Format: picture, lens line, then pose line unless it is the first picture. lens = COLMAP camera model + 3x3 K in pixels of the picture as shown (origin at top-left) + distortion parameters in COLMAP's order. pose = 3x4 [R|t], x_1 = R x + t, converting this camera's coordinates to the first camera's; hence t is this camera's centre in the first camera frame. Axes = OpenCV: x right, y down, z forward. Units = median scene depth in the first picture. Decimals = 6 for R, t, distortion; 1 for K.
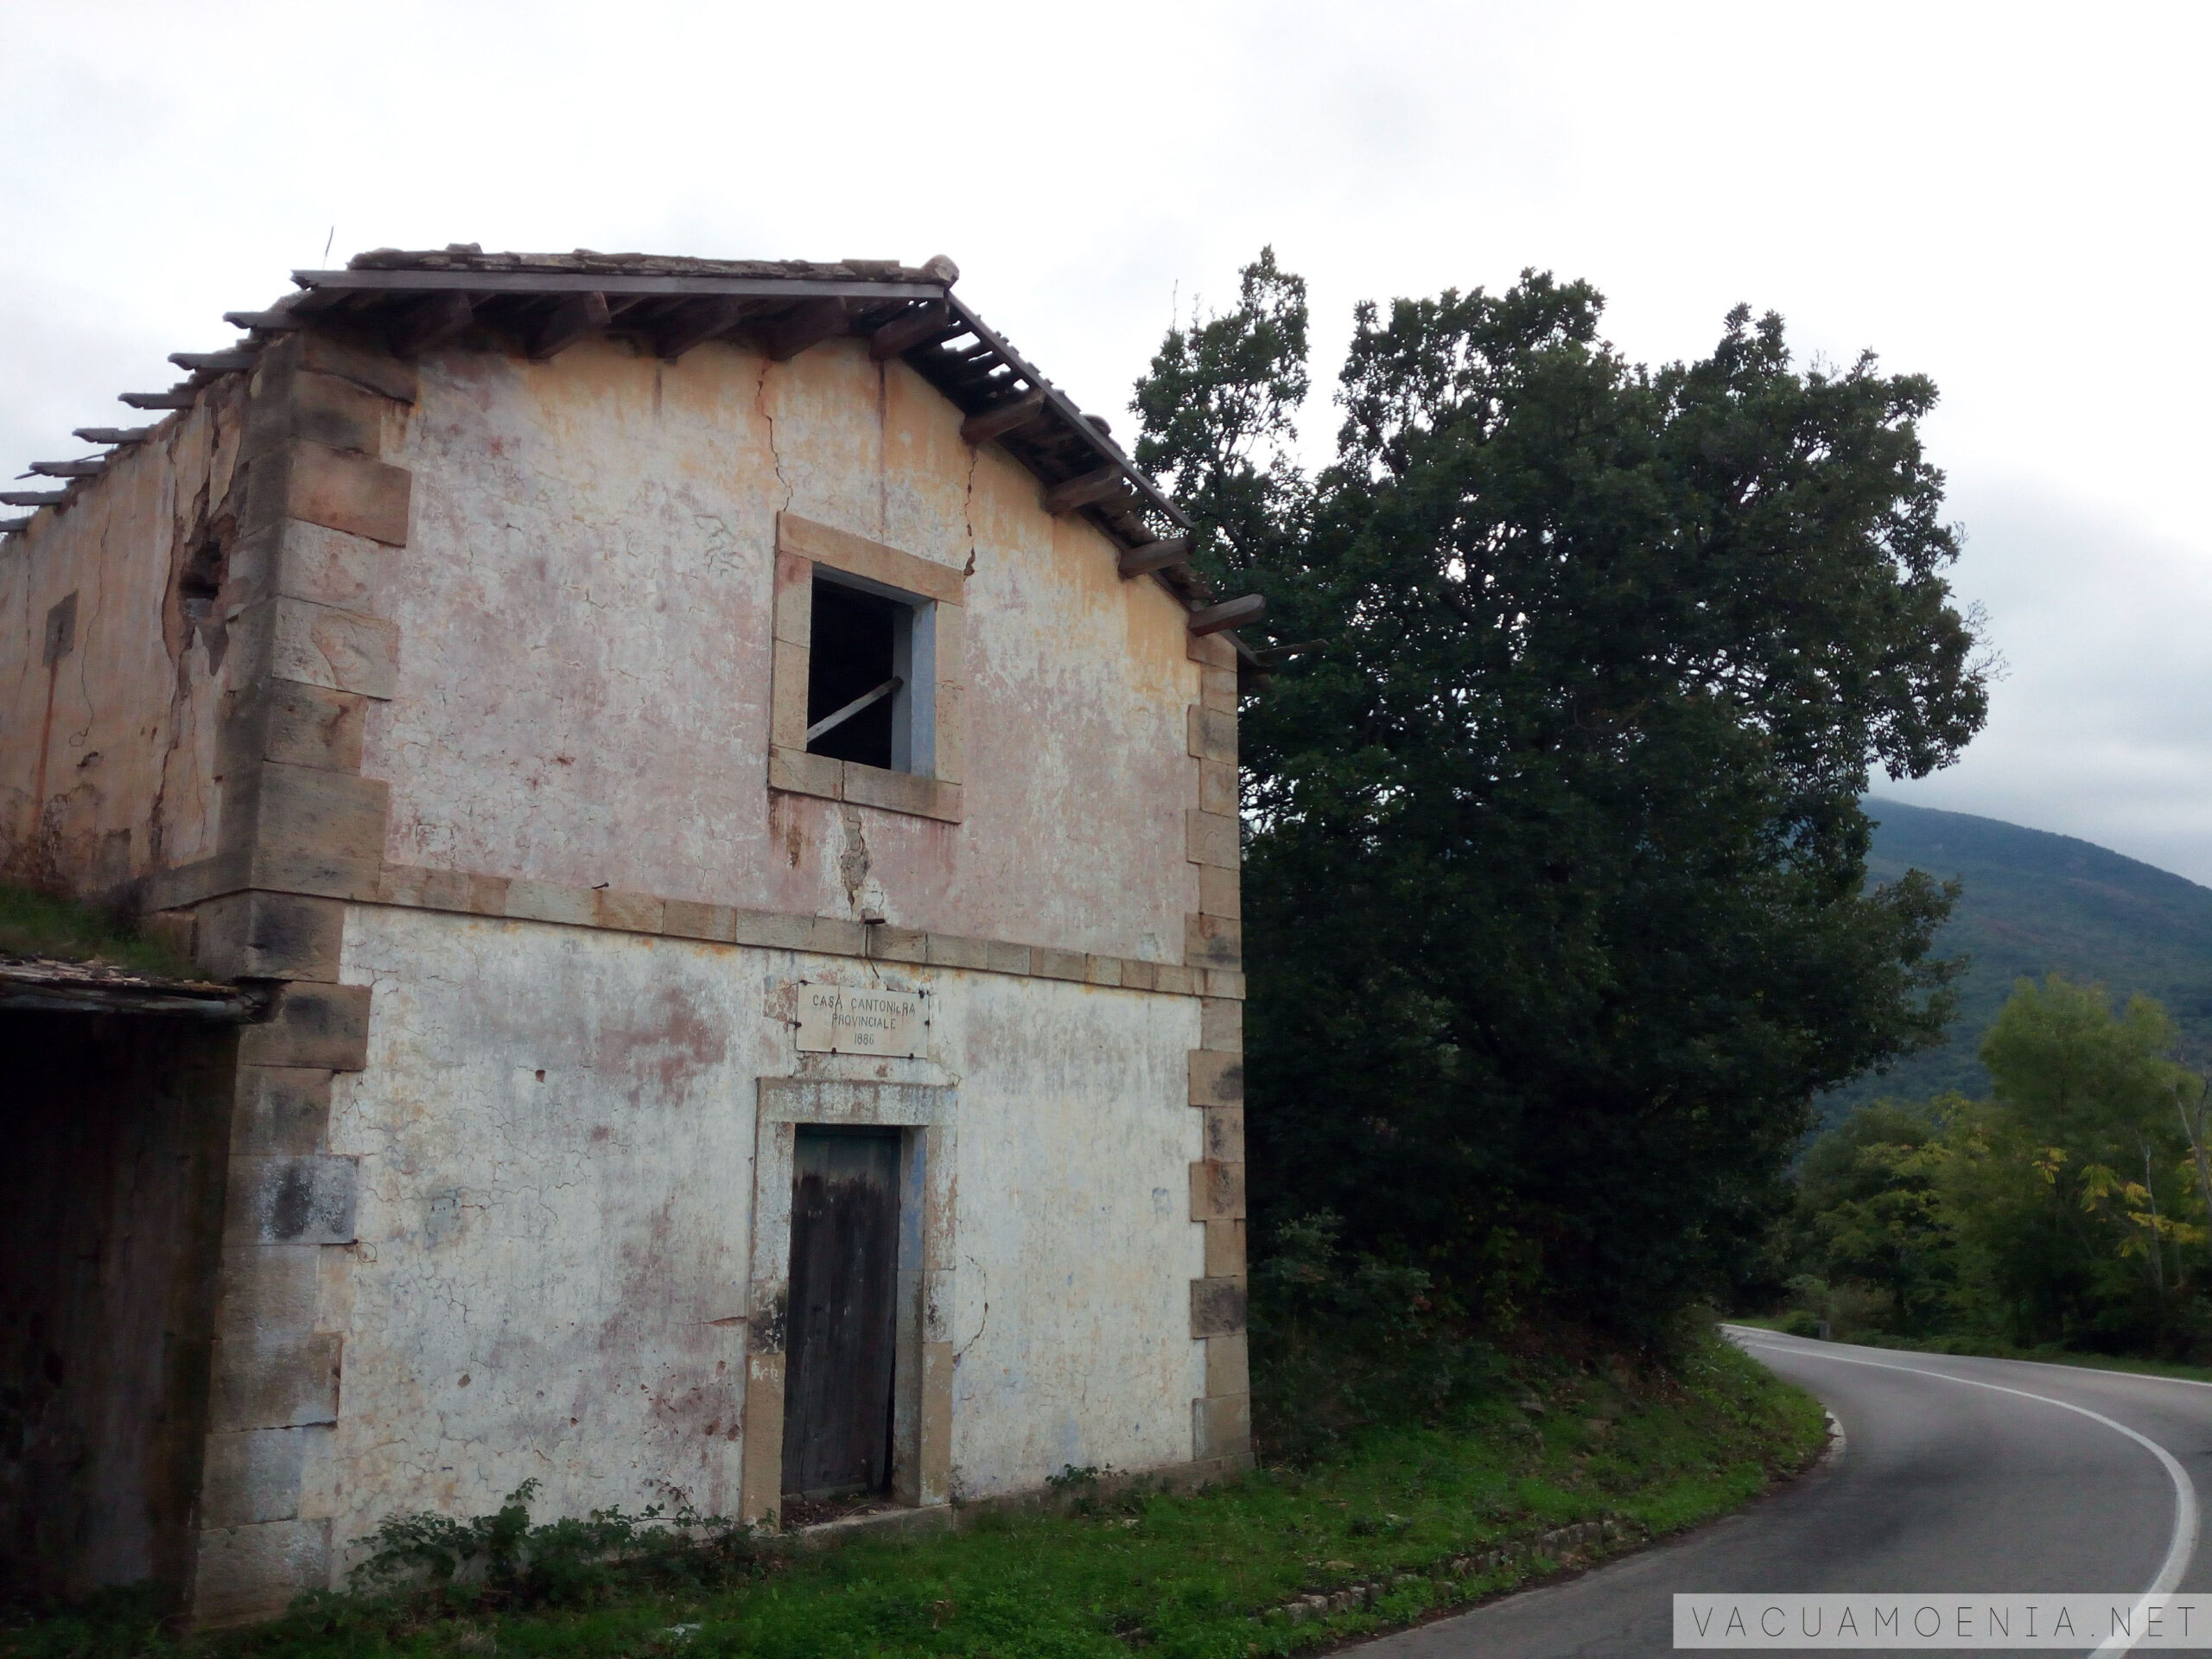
lens RADIAL K [[1820.3, 0, 1106.0], [0, 1820.3, 829.5], [0, 0, 1]] dist [0.126480, -0.314152]
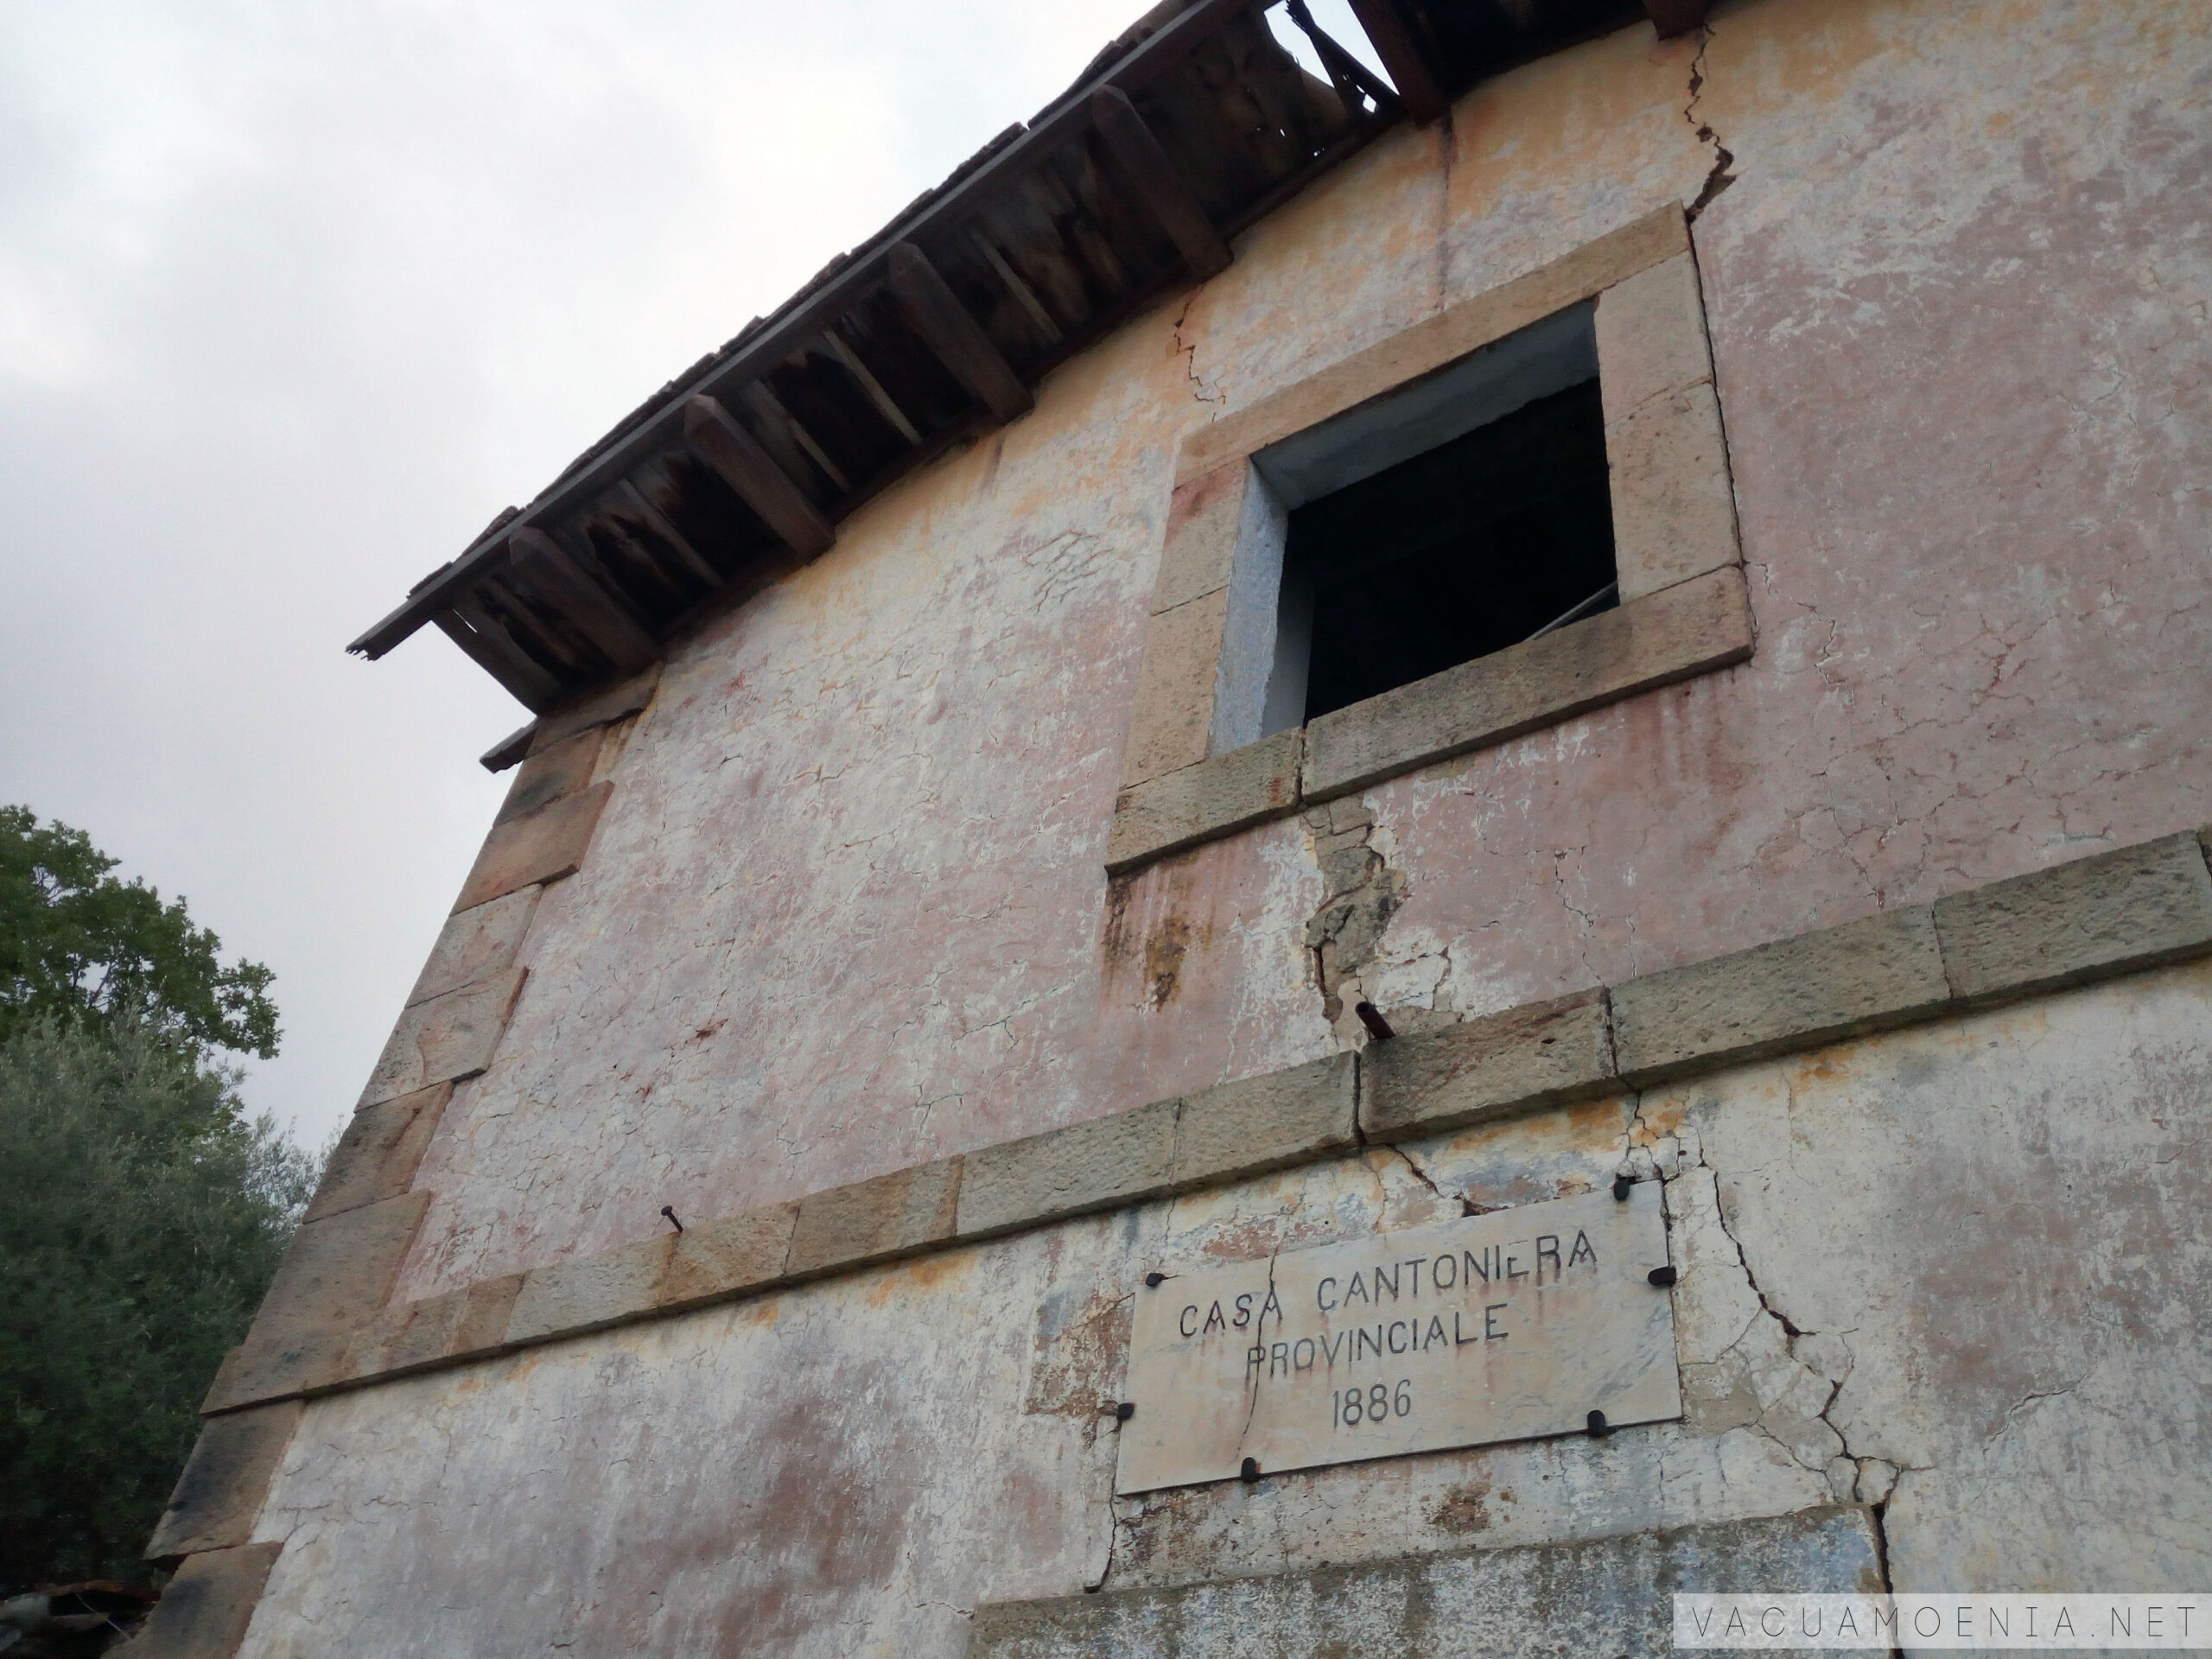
lens RADIAL K [[1816.3, 0, 1101.7], [0, 1816.3, 816.0], [0, 0, 1]] dist [0.103735, -0.213733]
pose [[0.139062, -0.650194, -0.746933, 0.122292], [0.052171, 0.758025, -0.650136, 0.225329], [0.988908, 0.051441, 0.139334, 0.927951]]
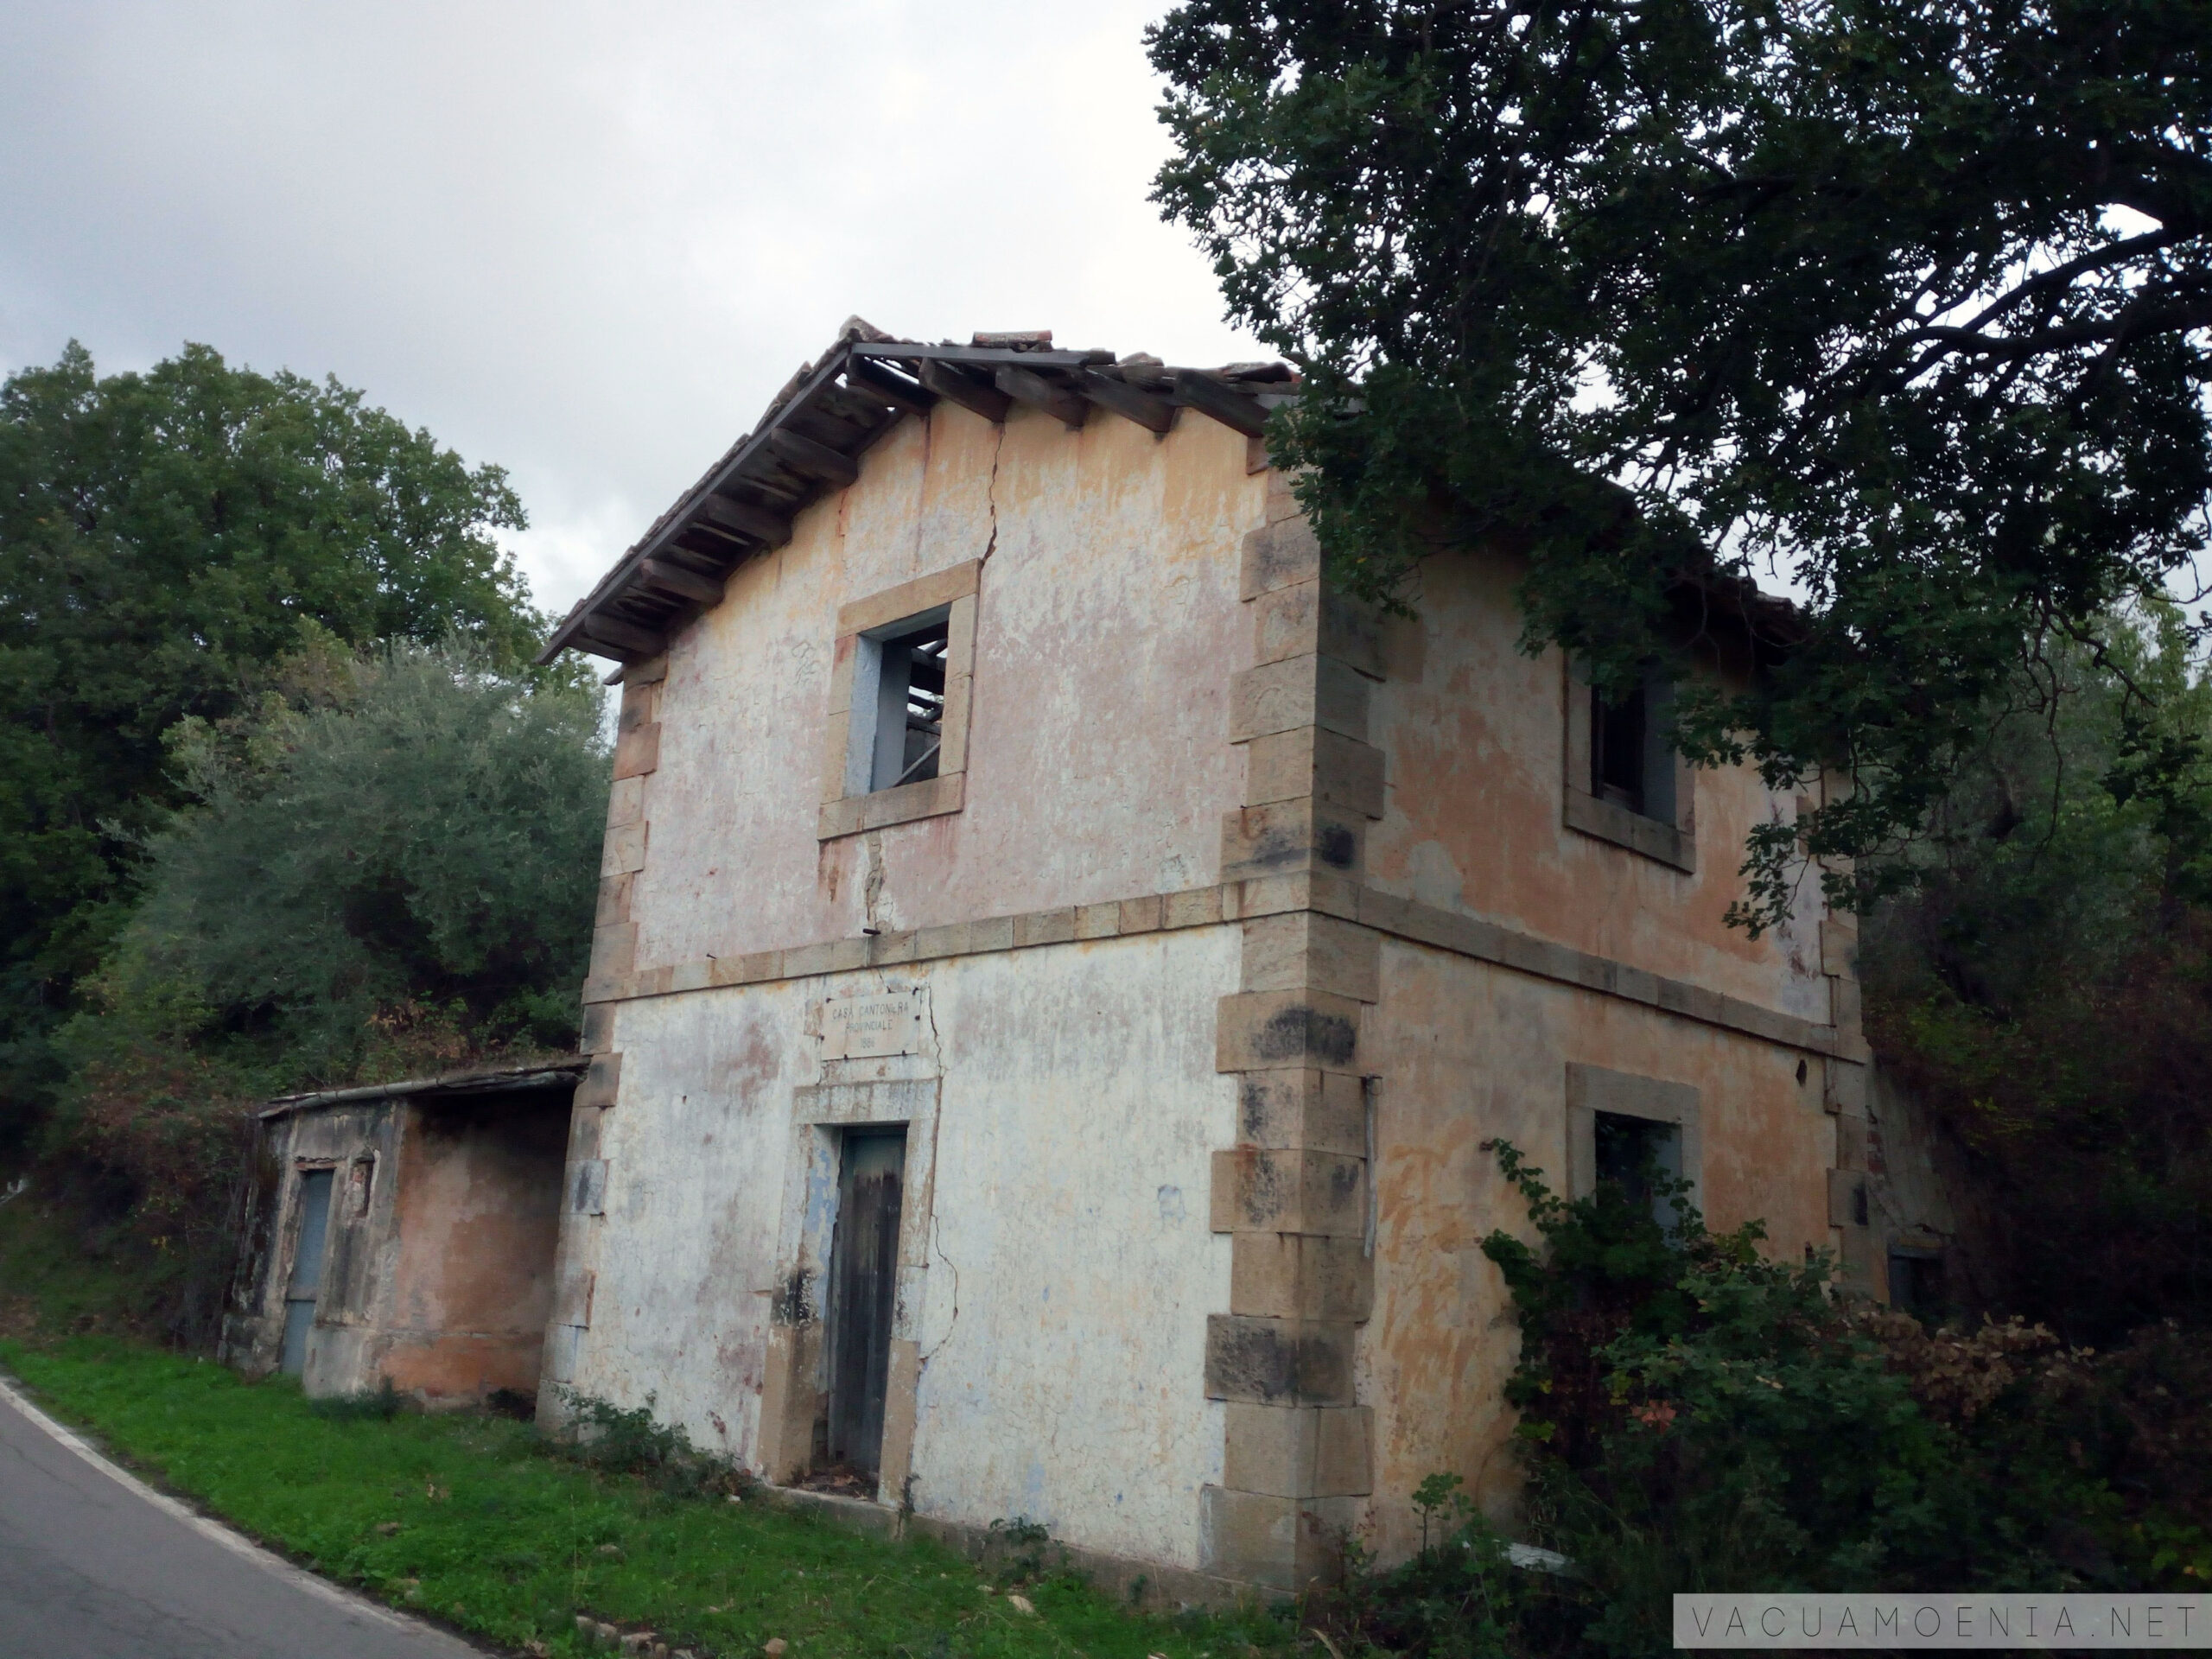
lens RADIAL K [[1820.3, 0, 1106.0], [0, 1820.3, 829.5], [0, 0, 1]] dist [0.126480, -0.314152]
pose [[-0.047951, -0.236694, -0.970400, 0.933153], [0.136806, 0.960806, -0.241114, 0.273883], [0.989437, -0.144318, -0.013690, 1.182118]]
